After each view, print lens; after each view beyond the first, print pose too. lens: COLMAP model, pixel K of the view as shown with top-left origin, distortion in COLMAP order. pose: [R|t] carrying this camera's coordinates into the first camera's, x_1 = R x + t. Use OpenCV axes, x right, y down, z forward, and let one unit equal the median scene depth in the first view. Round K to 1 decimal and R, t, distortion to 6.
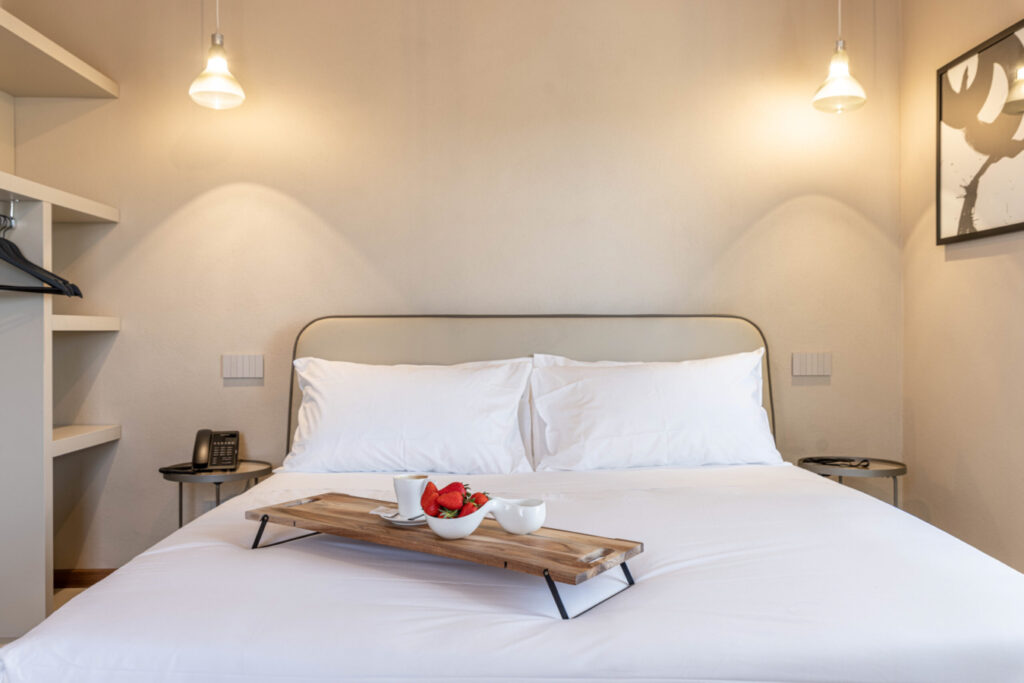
lens RADIAL K [[854.7, 0, 510.5], [0, 854.7, 344.2], [0, 0, 1]] dist [-0.006067, -0.008969]
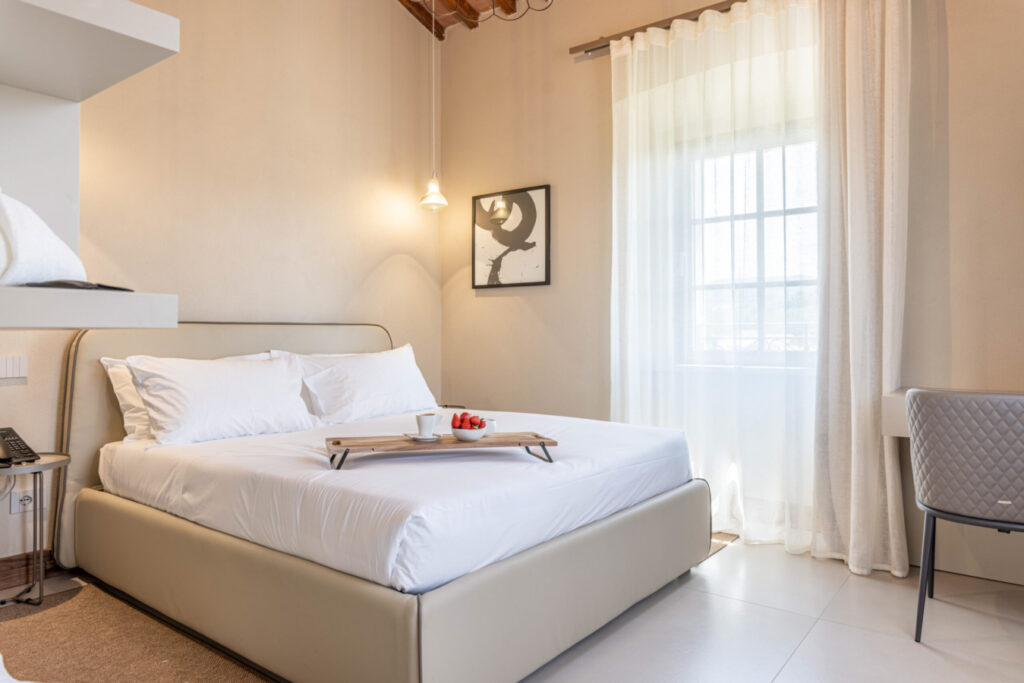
lens RADIAL K [[661.3, 0, 512.0], [0, 661.3, 336.1], [0, 0, 1]] dist [0.010210, -0.007825]
pose [[0.654206, -0.003295, 0.756309, -0.581728], [0.013184, 0.999888, -0.007048, 0.000967], [-0.756202, 0.014582, 0.654176, -0.027425]]
